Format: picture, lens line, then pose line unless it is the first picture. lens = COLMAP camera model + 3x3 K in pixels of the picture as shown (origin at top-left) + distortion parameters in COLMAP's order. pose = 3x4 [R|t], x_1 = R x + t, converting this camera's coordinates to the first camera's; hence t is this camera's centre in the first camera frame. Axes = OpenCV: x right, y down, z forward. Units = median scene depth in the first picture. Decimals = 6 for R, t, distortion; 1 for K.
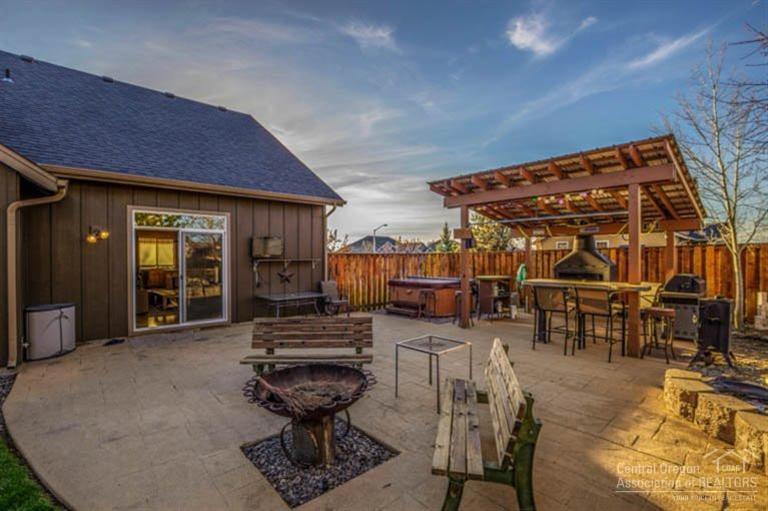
lens RADIAL K [[353.9, 0, 379.4], [0, 353.9, 259.0], [0, 0, 1]] dist [-0.018945, 0.000028]
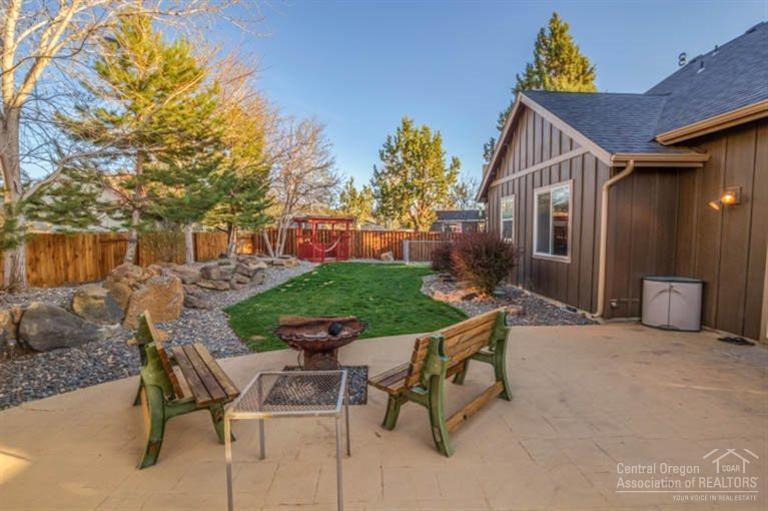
lens RADIAL K [[353.9, 0, 379.4], [0, 353.9, 259.0], [0, 0, 1]] dist [-0.018945, 0.000028]
pose [[-0.636685, 0.060754, -0.768727, 0.311213], [0.003056, 0.997083, 0.076270, 0.003187], [0.771118, 0.046211, -0.635013, 0.928170]]
